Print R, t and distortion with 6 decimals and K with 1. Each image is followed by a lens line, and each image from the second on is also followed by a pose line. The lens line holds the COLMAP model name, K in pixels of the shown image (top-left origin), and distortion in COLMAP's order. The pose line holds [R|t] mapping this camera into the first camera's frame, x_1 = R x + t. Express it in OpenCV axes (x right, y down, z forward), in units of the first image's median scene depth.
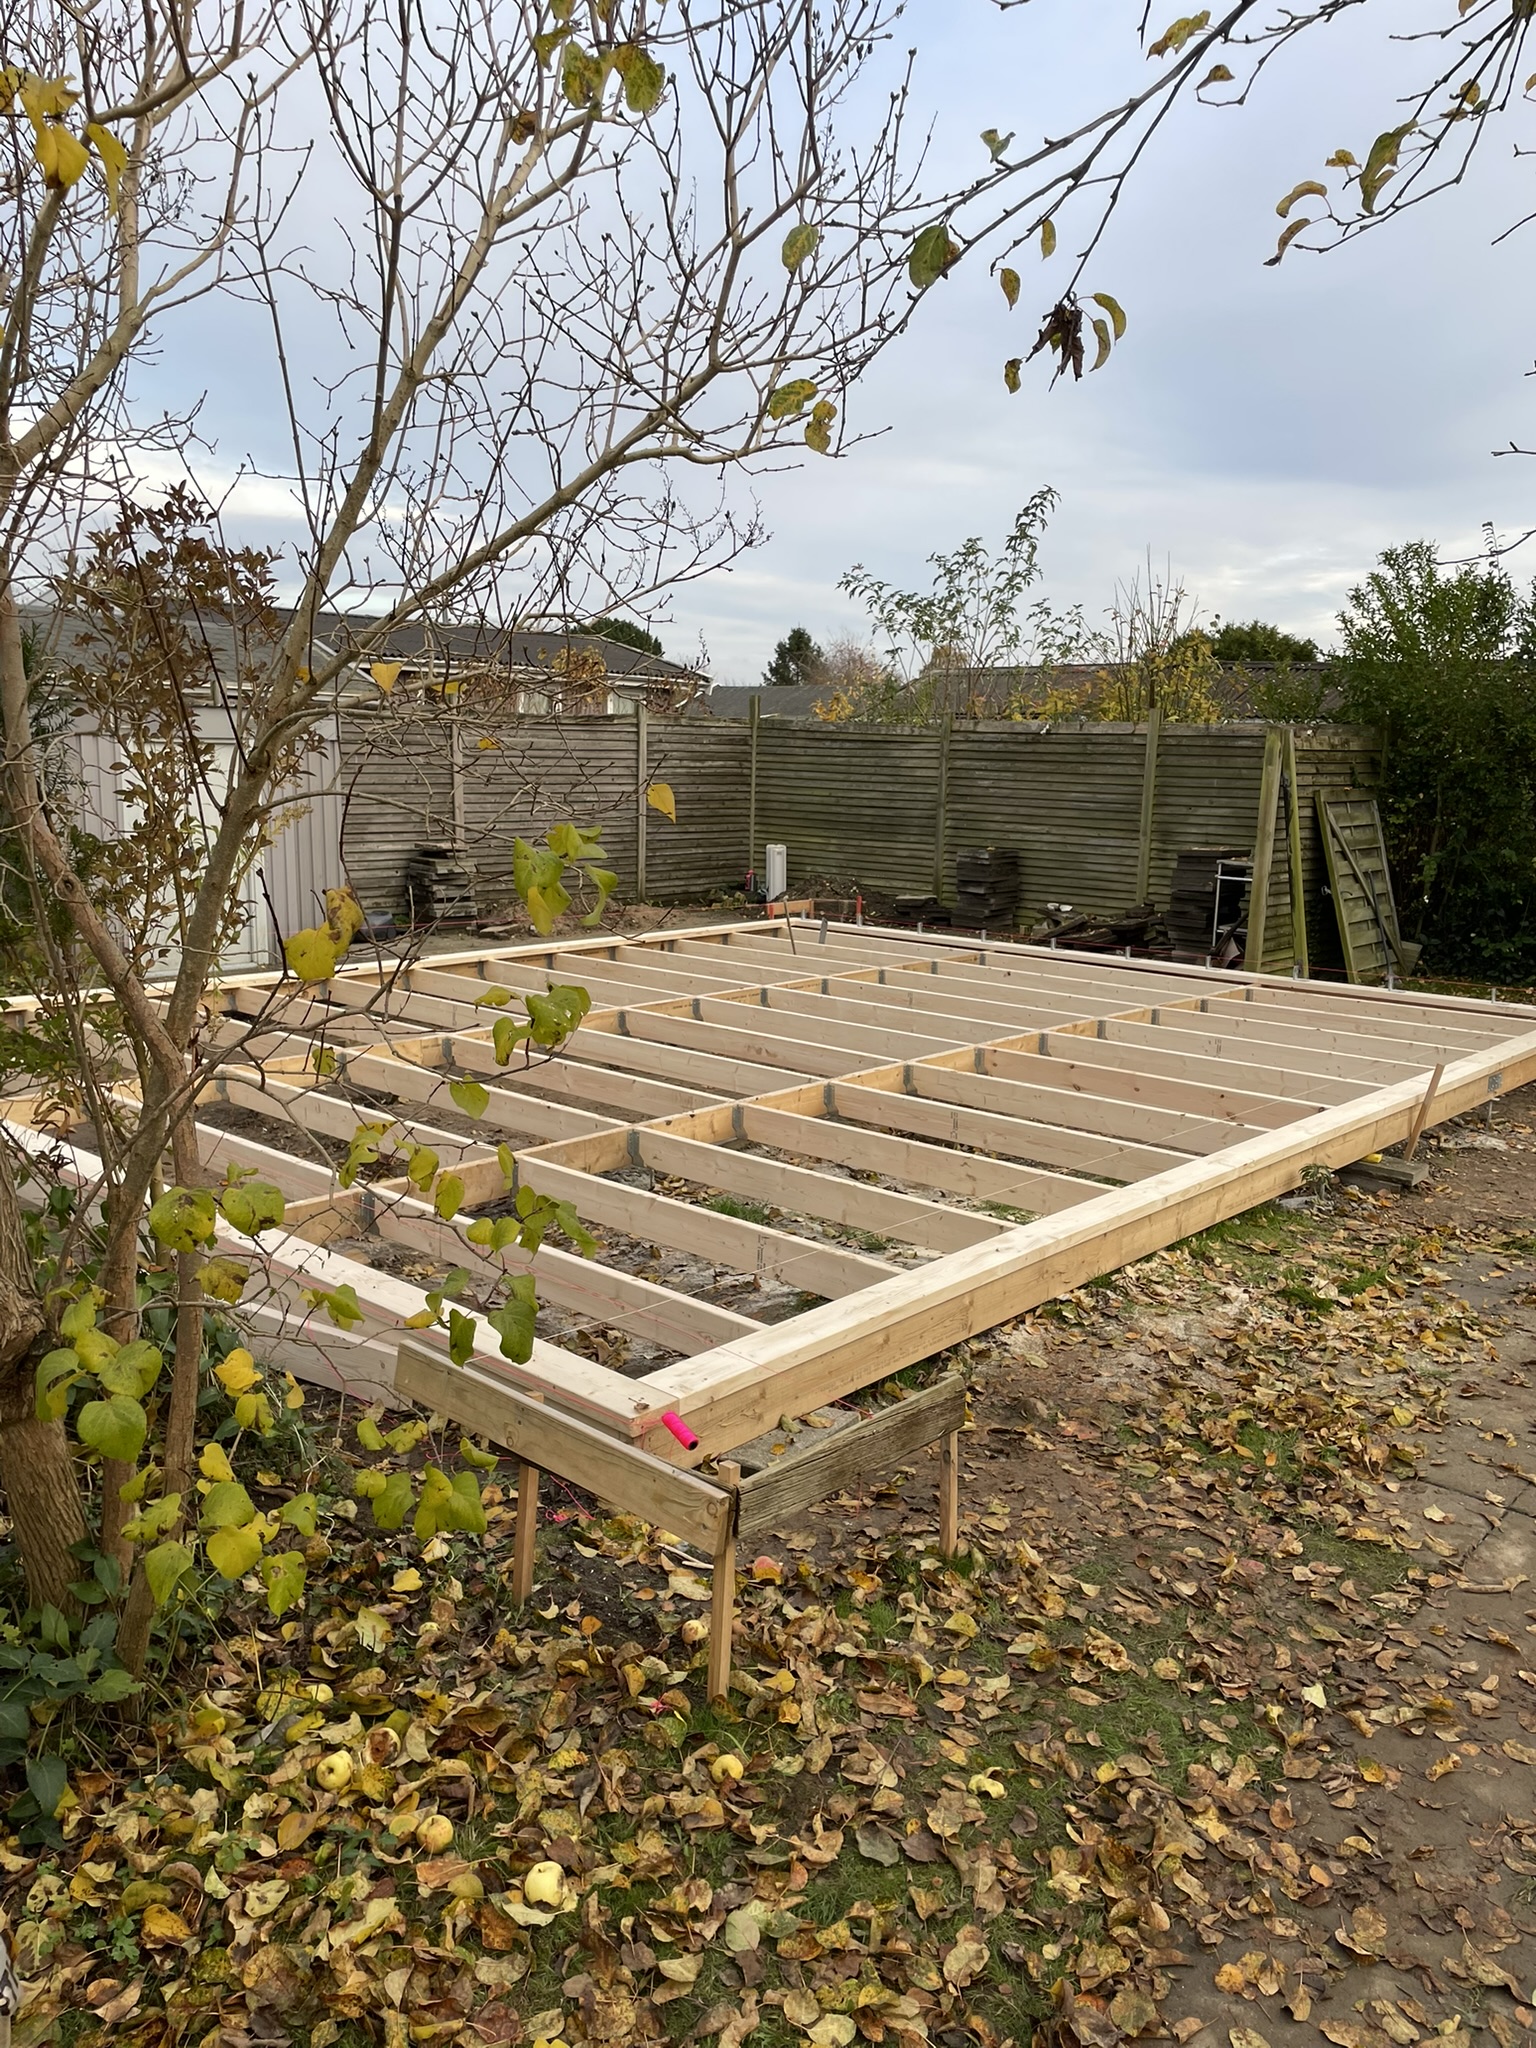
lens RADIAL K [[1552.3, 0, 768.0], [0, 1552.3, 1024.0], [0, 0, 1]] dist [-0.064374, 0.000138]
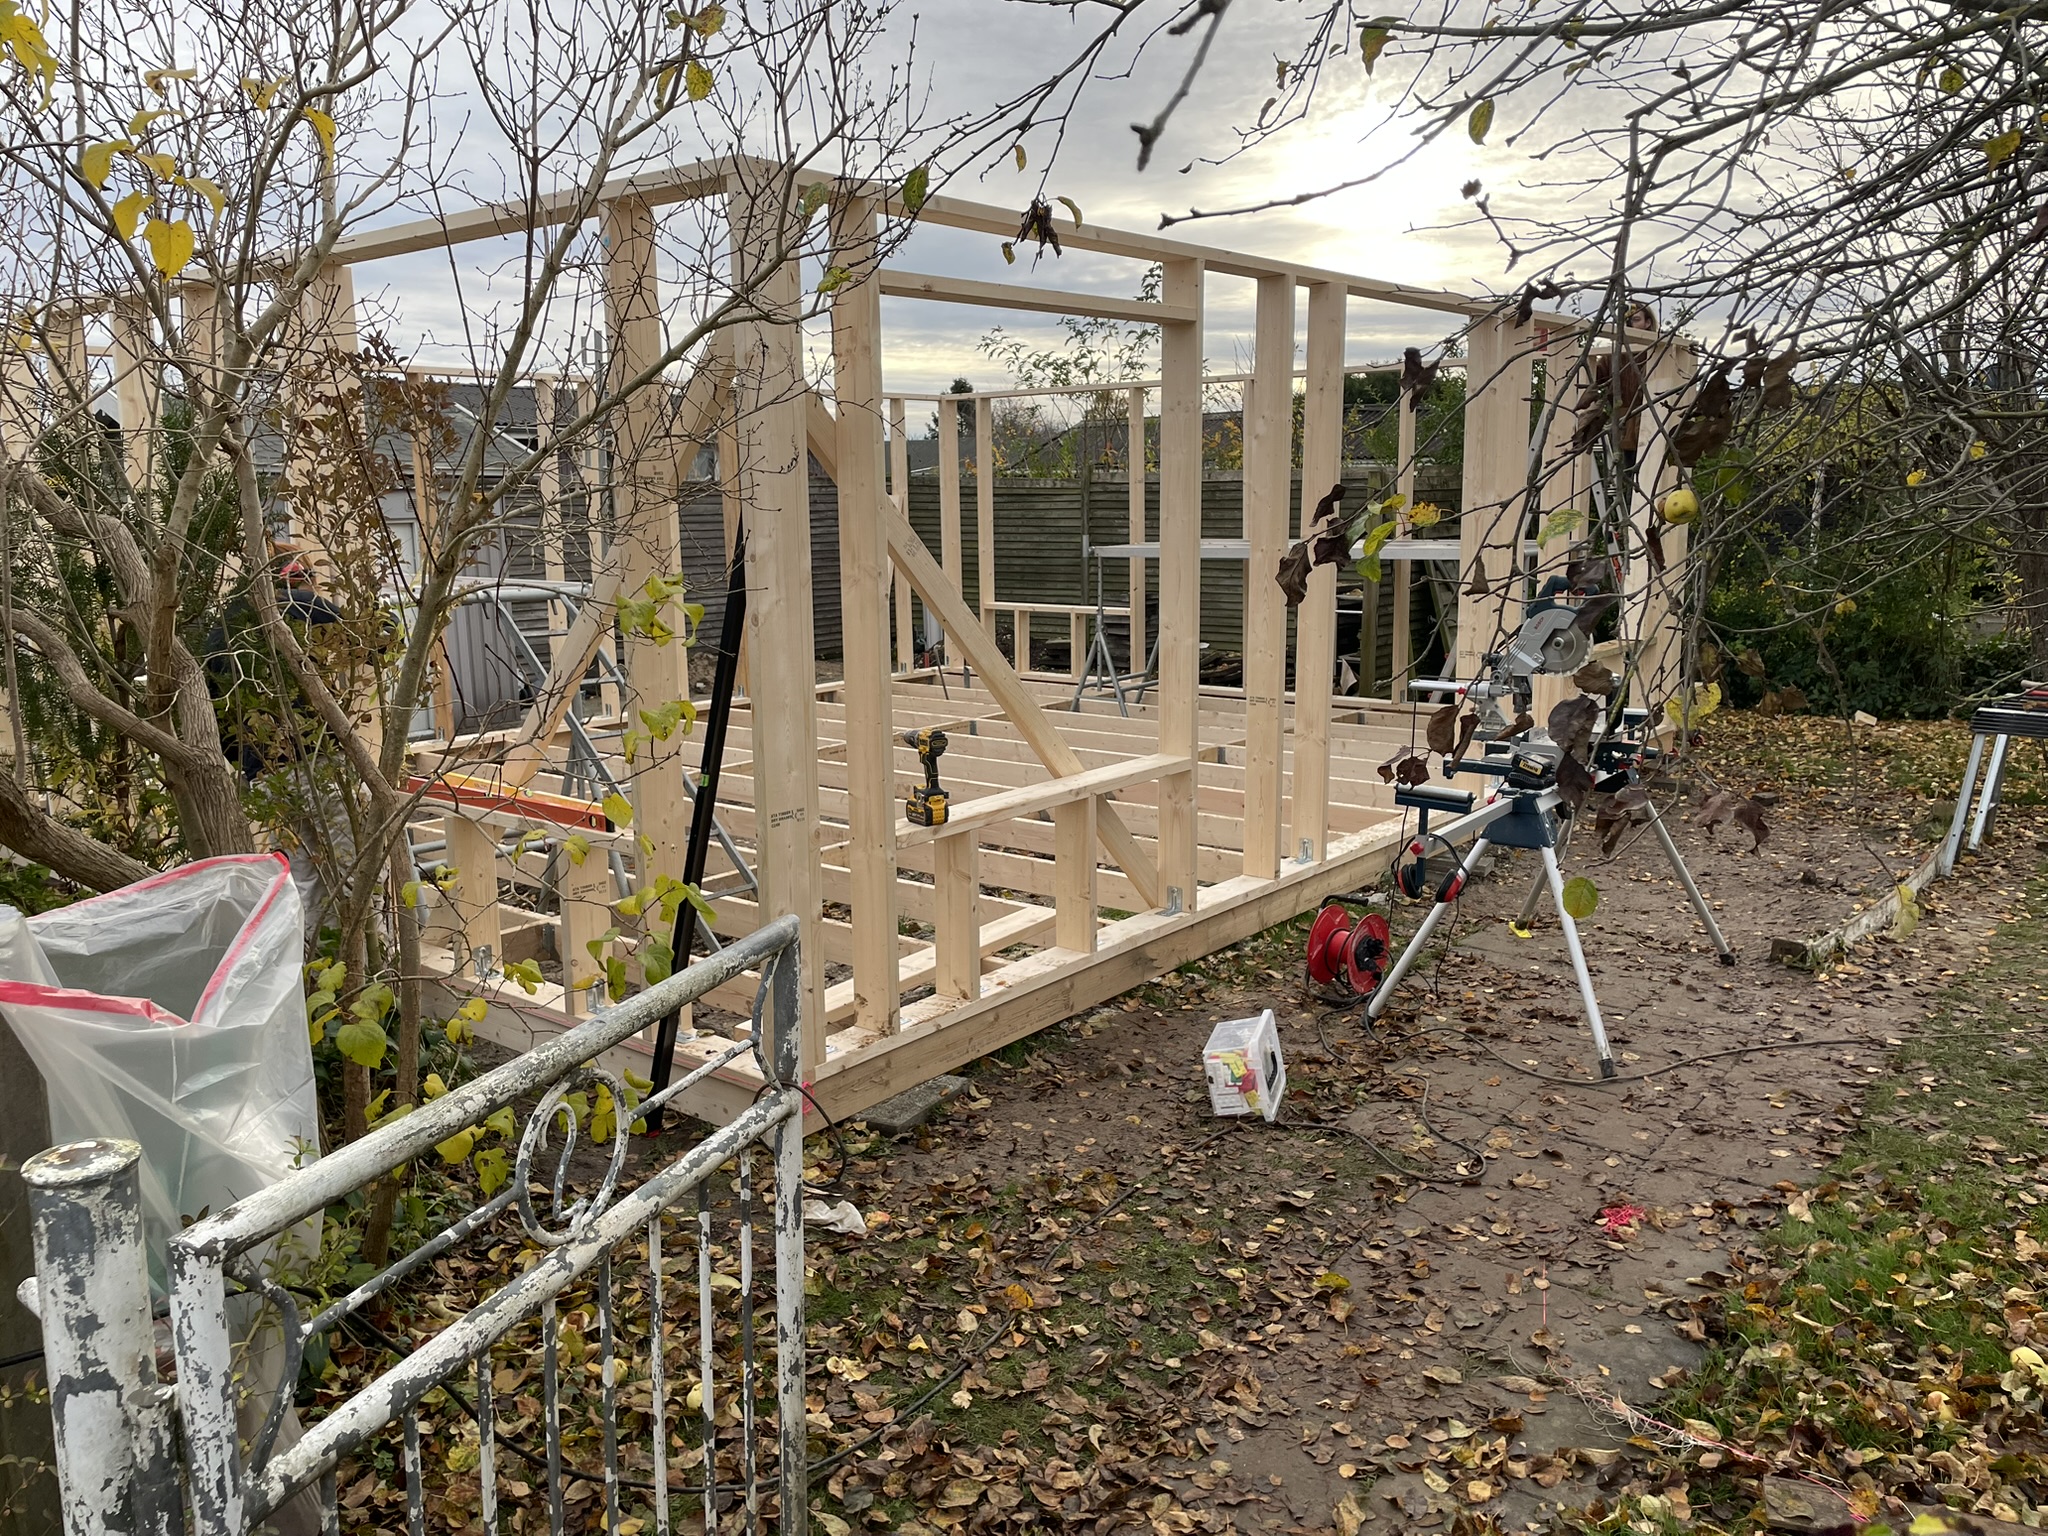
lens RADIAL K [[1552.3, 0, 1022.8], [0, 1552.3, 751.6], [0, 0, 1]] dist [-0.064374, 0.000138]
pose [[0.997889, -0.044492, 0.047317, 0.088471], [0.045061, 0.998924, -0.011014, 0.023982], [-0.046776, 0.013123, 0.998819, -0.324398]]
